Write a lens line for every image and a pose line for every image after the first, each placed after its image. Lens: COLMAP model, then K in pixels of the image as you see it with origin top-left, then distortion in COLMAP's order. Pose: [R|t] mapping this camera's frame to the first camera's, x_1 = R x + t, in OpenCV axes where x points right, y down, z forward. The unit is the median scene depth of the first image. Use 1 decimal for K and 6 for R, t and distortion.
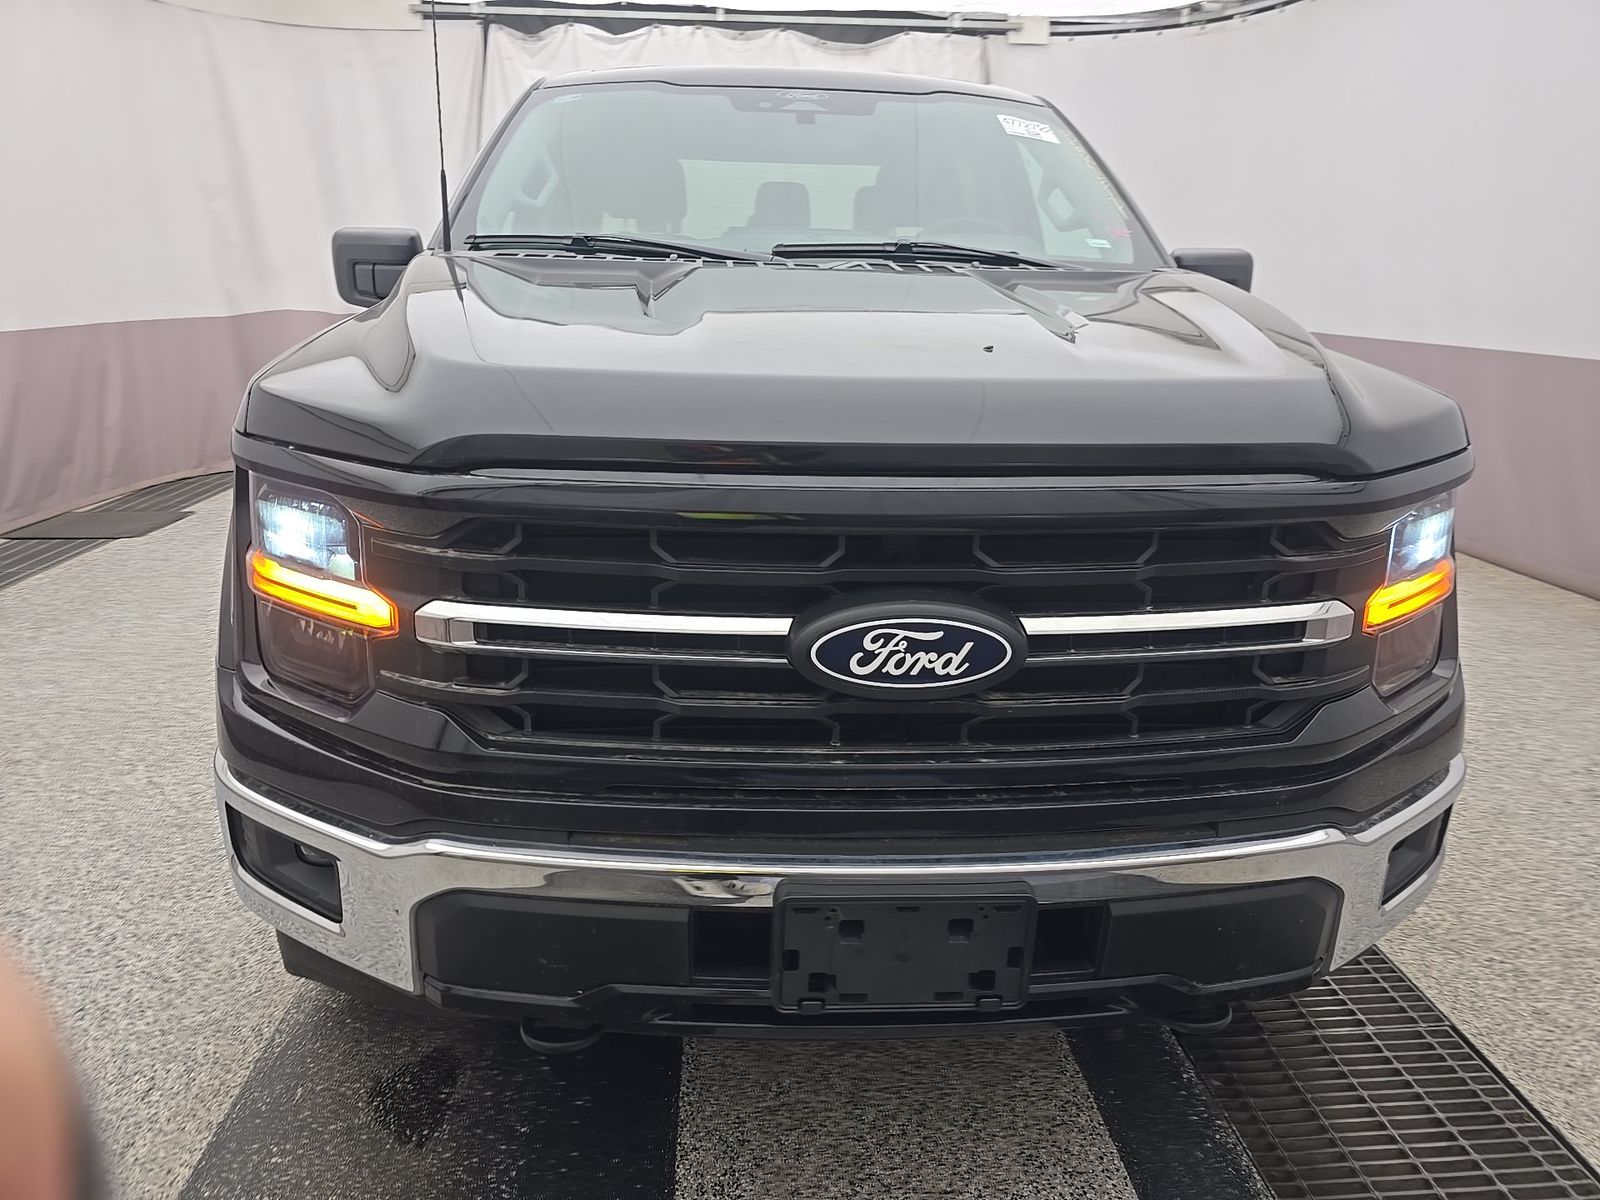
lens RADIAL K [[1061.6, 0, 794.3], [0, 1061.6, 602.5], [0, 0, 1]] dist [0.035442, -0.025423]
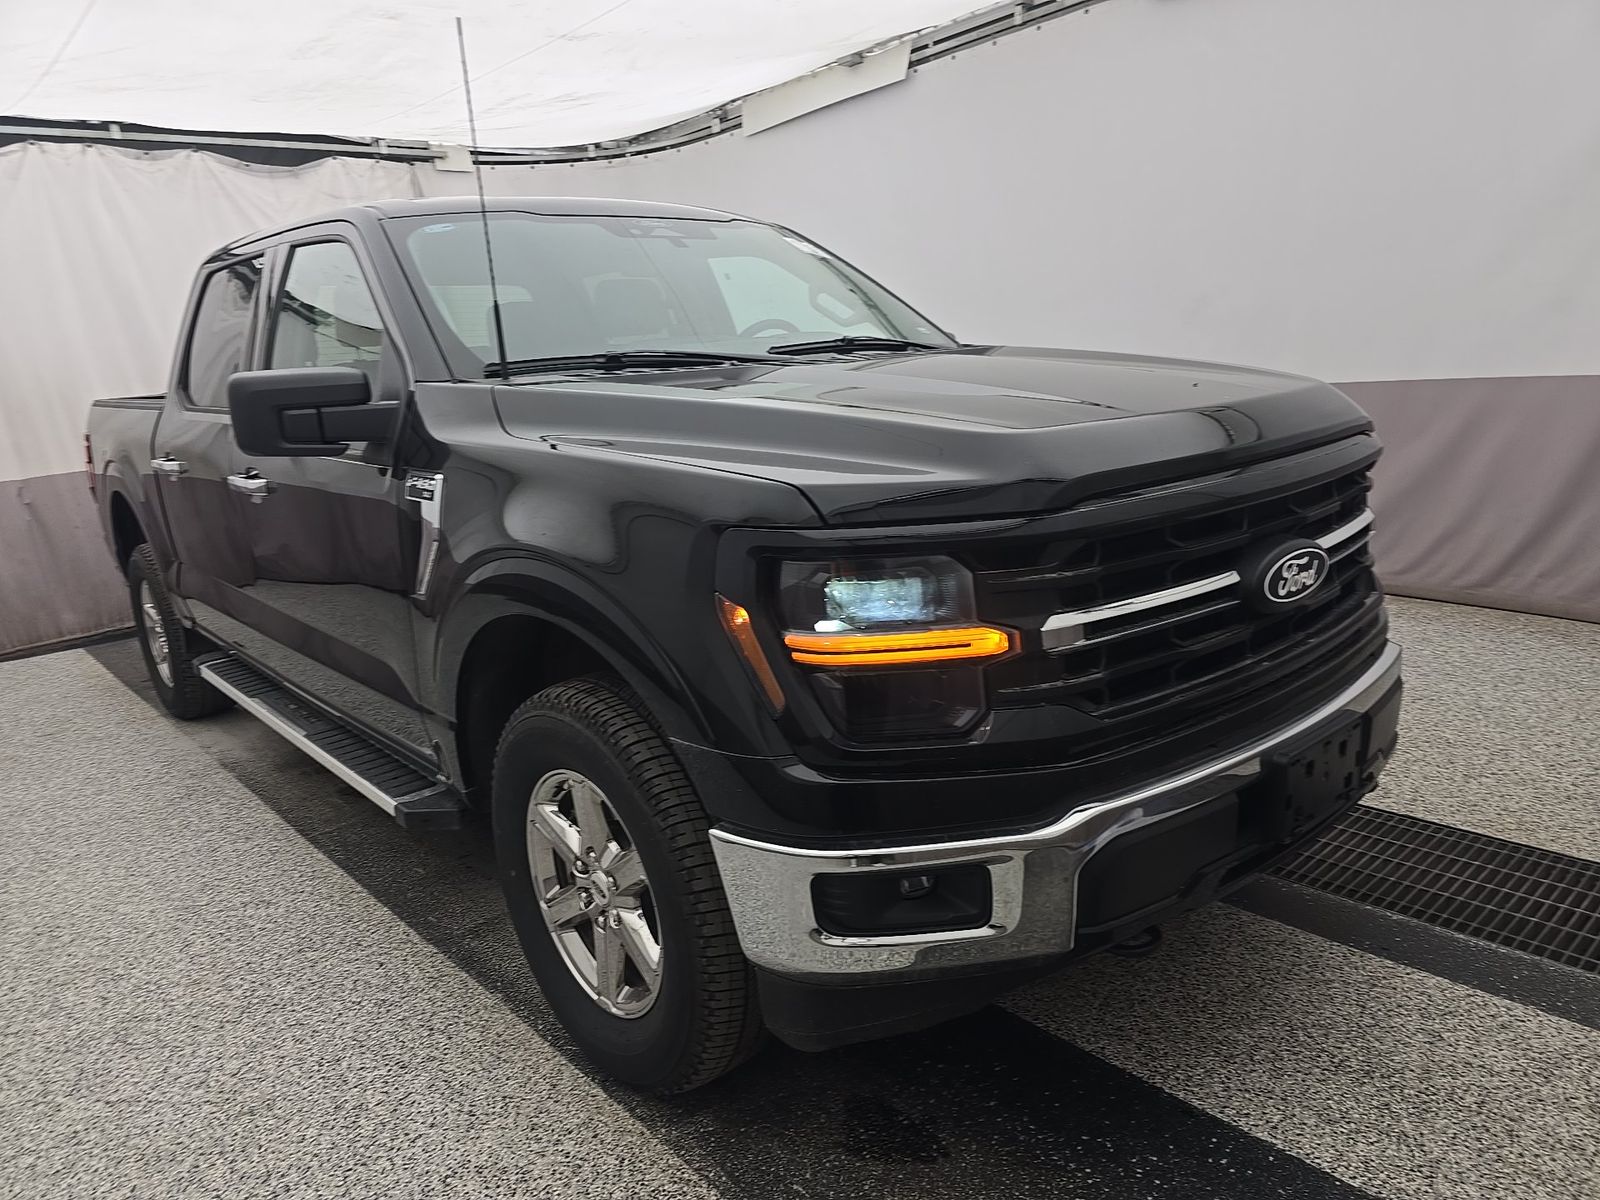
lens RADIAL K [[1061.6, 0, 801.3], [0, 1061.6, 602.6], [0, 0, 1]] dist [0.035442, -0.025423]
pose [[0.797693, -0.211985, 0.564578, -0.199214], [0.264580, 0.964292, -0.011757, -0.012518], [-0.541926, 0.158754, 0.825296, 0.019478]]
